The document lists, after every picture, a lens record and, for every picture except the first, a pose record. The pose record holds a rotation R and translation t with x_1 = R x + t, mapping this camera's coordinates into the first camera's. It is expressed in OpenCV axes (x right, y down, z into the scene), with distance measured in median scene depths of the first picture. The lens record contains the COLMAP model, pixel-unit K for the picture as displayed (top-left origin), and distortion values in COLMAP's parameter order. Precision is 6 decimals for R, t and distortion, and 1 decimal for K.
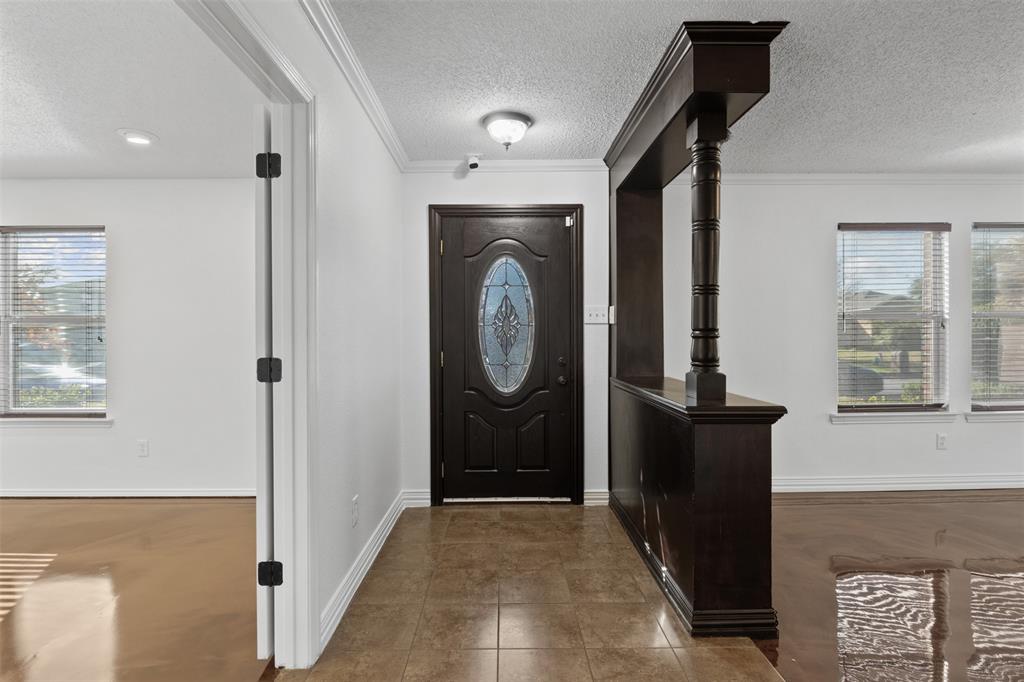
lens RADIAL K [[511.6, 0, 508.7], [0, 511.6, 339.5], [0, 0, 1]] dist [-0.006903, -0.001476]
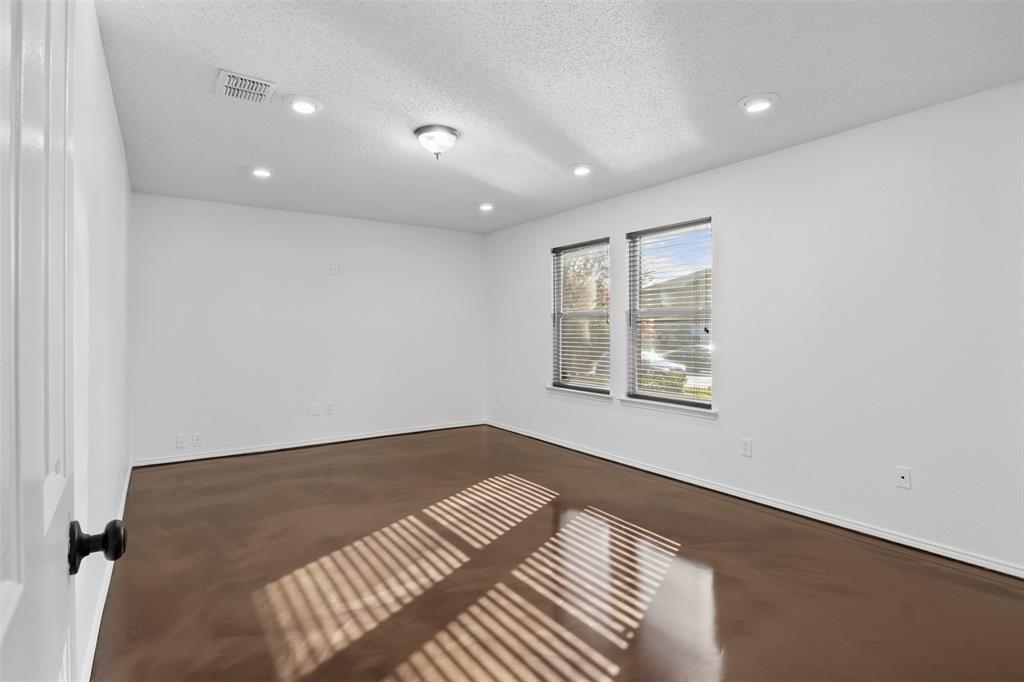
lens RADIAL K [[516.2, 0, 509.0], [0, 516.2, 331.1], [0, 0, 1]] dist [-0.007395, 0.000448]
pose [[0.554095, 0.007175, -0.832422, -0.172787], [-0.007868, 0.999963, 0.003382, 0.000177], [0.832416, 0.004675, 0.554131, 0.111785]]
